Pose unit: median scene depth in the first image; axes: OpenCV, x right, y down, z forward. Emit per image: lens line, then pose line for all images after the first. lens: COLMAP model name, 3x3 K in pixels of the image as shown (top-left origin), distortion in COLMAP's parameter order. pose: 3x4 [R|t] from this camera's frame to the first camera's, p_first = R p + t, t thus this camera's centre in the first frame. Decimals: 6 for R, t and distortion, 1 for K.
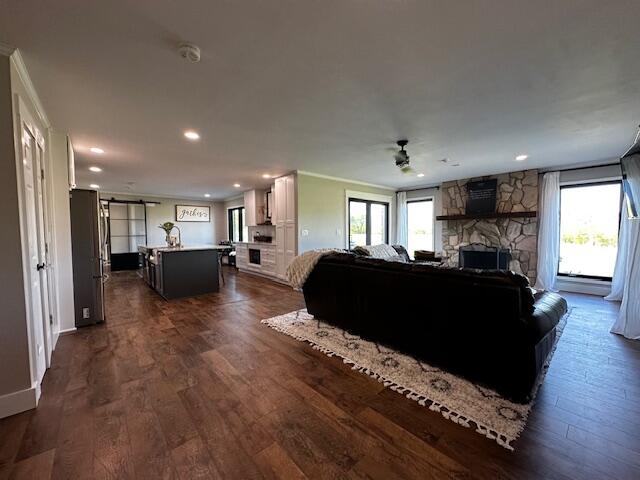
lens RADIAL K [[258.6, 0, 320.2], [0, 258.6, 237.0], [0, 0, 1]] dist [-0.000943, 0.000273]
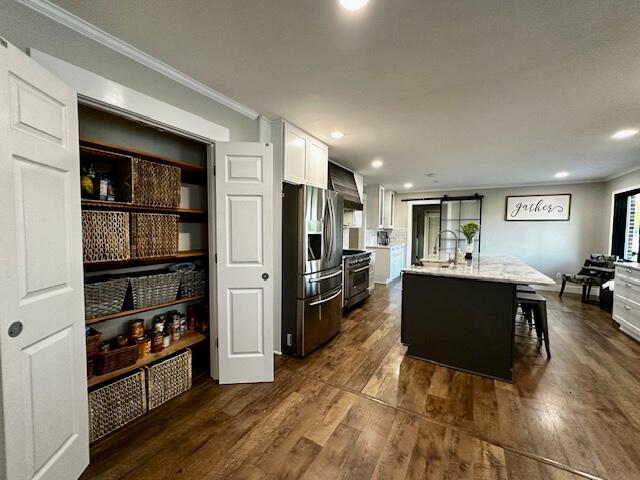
lens RADIAL K [[258.6, 0, 318.2], [0, 258.6, 238.9], [0, 0, 1]] dist [-0.000943, 0.000273]
pose [[0.308408, 0.057296, -0.949527, -0.058145], [-0.040870, 0.998061, 0.046950, -0.026785], [0.950376, 0.024327, 0.310152, 0.369918]]
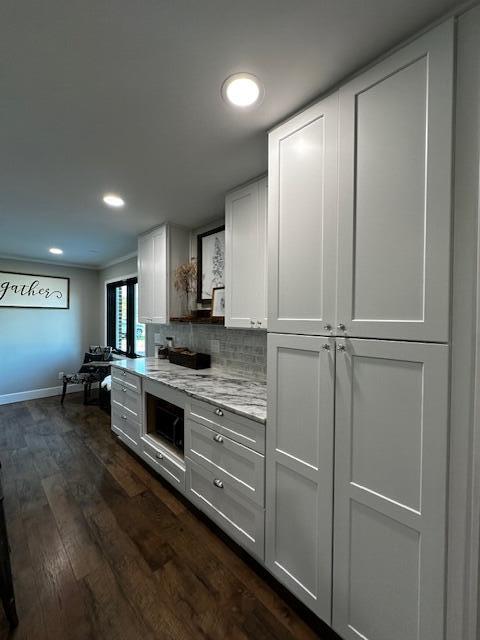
lens RADIAL K [[258.6, 0, 237.3], [0, 258.6, 319.4], [0, 0, 1]] dist [-0.000943, 0.000273]
pose [[0.997577, 0.020245, 0.066555, -0.175400], [-0.018816, 0.999580, -0.022032, -0.042900], [-0.066973, 0.020726, 0.997539, 0.632172]]
